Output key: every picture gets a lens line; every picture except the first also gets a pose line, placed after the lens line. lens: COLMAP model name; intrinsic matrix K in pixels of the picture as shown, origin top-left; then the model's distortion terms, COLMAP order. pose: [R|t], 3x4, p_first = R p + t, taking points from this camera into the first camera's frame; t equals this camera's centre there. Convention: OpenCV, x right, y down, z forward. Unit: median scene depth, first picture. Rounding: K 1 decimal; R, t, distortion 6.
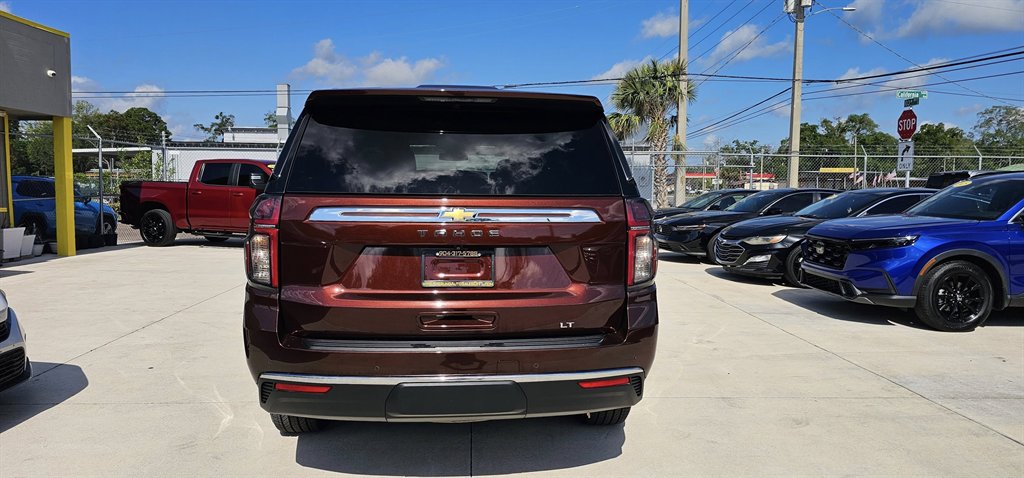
lens RADIAL K [[685.1, 0, 515.9], [0, 685.1, 242.4], [0, 0, 1]] dist [0.044987, -0.043308]
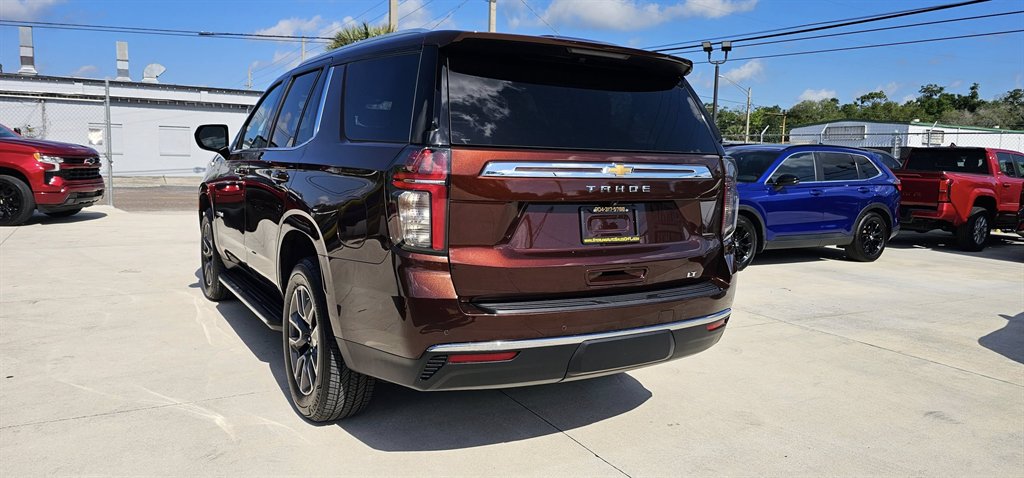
lens RADIAL K [[685.1, 0, 495.1], [0, 685.1, 235.9], [0, 0, 1]] dist [0.044987, -0.043308]
pose [[0.894946, -0.033264, 0.444934, -0.479800], [0.015494, 0.998933, 0.043517, 0.006069], [-0.445906, -0.032052, 0.894506, 0.123404]]
